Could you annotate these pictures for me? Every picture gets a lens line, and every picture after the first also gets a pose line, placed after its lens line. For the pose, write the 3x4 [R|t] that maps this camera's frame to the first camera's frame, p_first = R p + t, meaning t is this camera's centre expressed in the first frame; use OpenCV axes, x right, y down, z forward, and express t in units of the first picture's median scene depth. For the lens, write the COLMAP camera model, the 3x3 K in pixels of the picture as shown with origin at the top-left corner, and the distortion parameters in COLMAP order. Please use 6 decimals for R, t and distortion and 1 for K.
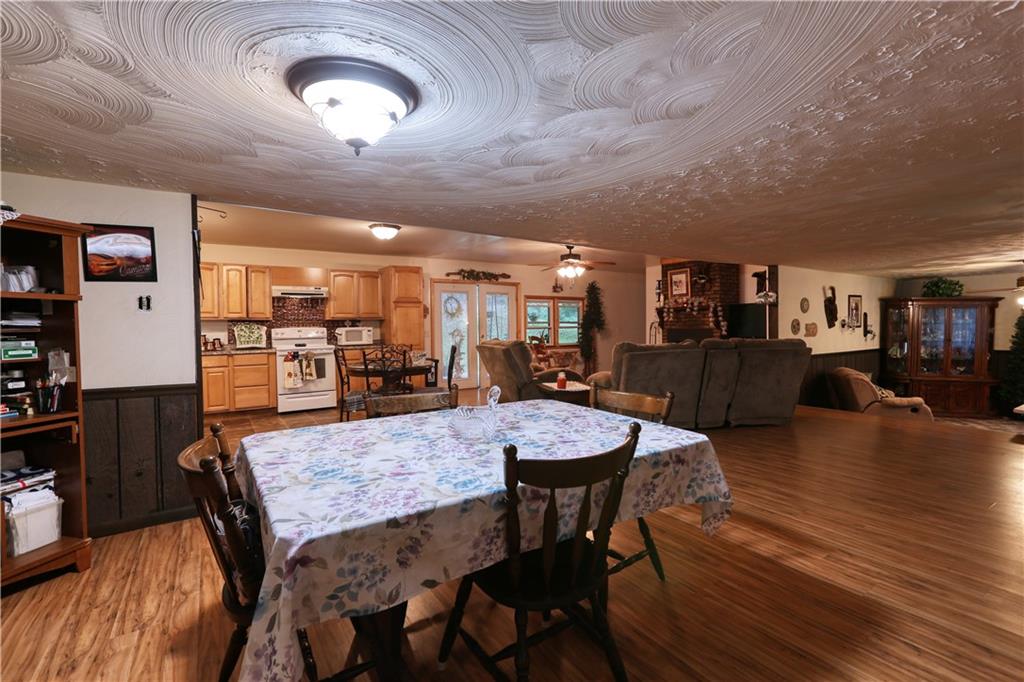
lens RADIAL K [[461.9, 0, 509.0], [0, 461.9, 338.1], [0, 0, 1]] dist [0.002851, 0.000004]
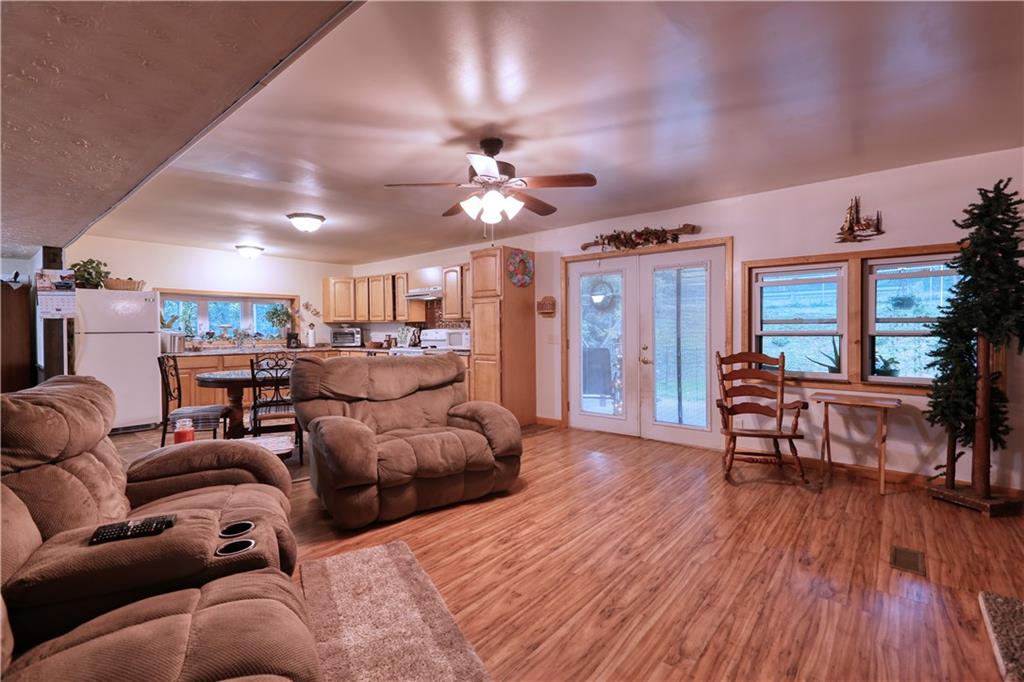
lens RADIAL K [[461.9, 0, 514.3], [0, 461.9, 336.4], [0, 0, 1]] dist [0.002851, 0.000004]
pose [[0.292826, 0.028288, -0.955747, 0.524860], [-0.018677, 0.999541, 0.023862, -0.032773], [0.955983, 0.010863, 0.293220, 0.838013]]
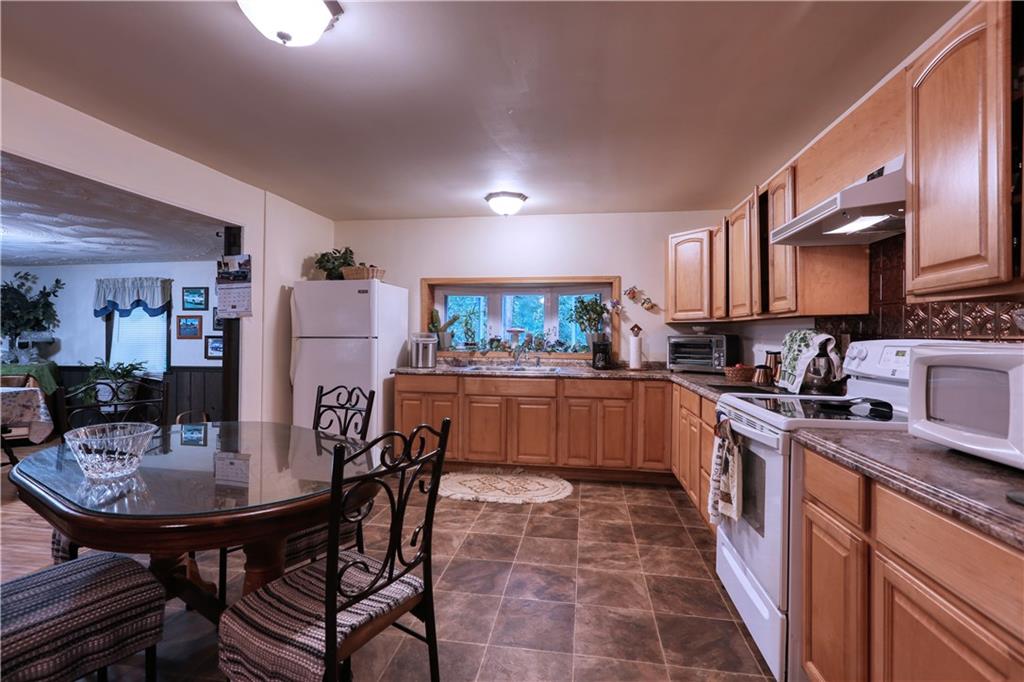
lens RADIAL K [[461.9, 0, 511.5], [0, 461.9, 332.9], [0, 0, 1]] dist [0.002851, 0.000004]
pose [[-0.670295, 0.005454, -0.742075, -0.104026], [-0.012752, 0.999741, 0.018866, -0.027674], [0.741986, 0.022109, -0.670051, 0.976734]]
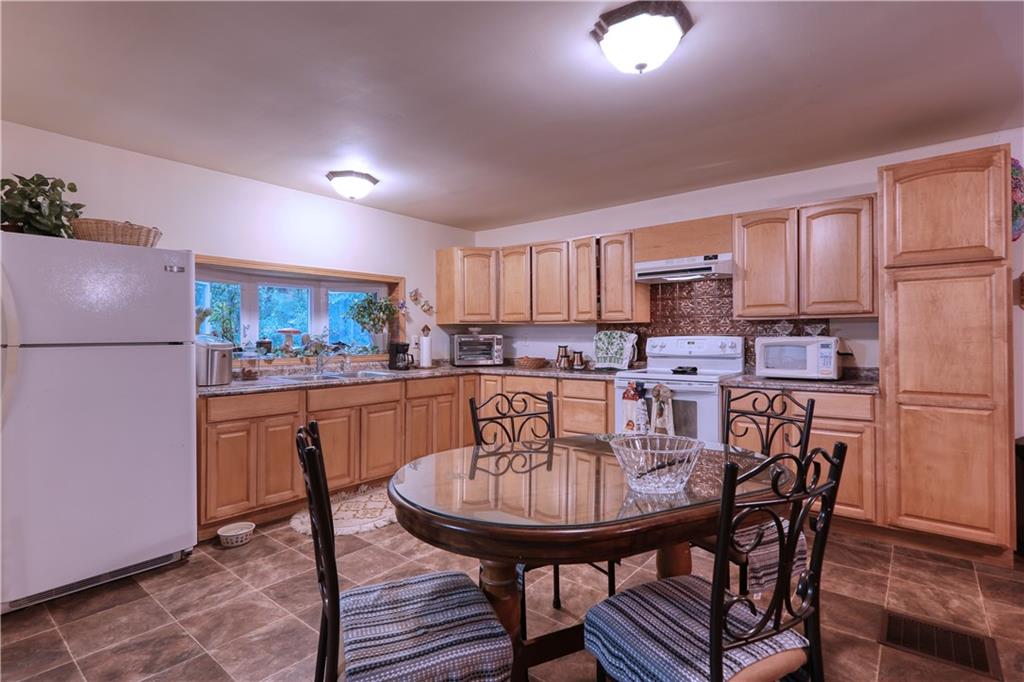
lens RADIAL K [[499.0, 0, 510.4], [0, 499.0, 335.4], [0, 0, 1]] dist [0.005014, 0.000714]
pose [[0.312395, 0.011657, -0.949881, 0.030151], [-0.020270, 0.999779, 0.005603, -0.021856], [0.949736, 0.017504, 0.312563, 0.601049]]
